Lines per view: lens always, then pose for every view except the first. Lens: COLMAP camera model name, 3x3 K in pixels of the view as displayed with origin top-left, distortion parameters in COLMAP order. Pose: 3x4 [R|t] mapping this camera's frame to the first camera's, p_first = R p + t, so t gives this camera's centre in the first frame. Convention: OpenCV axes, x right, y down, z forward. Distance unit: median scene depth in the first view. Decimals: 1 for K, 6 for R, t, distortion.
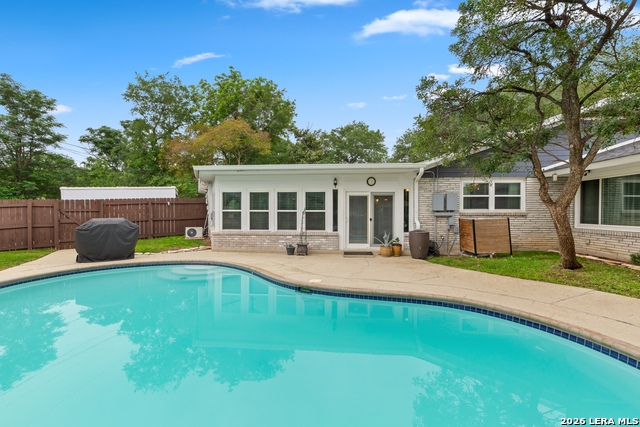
lens RADIAL K [[292.0, 0, 320.0], [0, 292.0, 214.4], [0, 0, 1]] dist [0.003093, 0.000094]
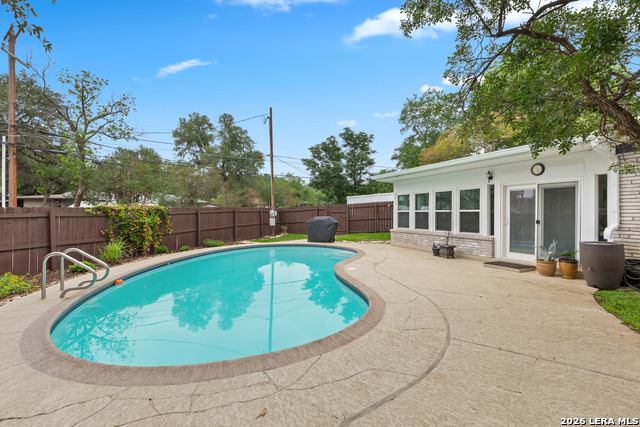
lens RADIAL K [[292.0, 0, 320.0], [0, 292.0, 213.5], [0, 0, 1]] dist [0.003093, 0.000094]
pose [[0.490629, 0.000064, -0.871369, 0.535374], [-0.003109, 0.999994, -0.001677, -0.000723], [0.871363, 0.003532, 0.490626, 0.169997]]
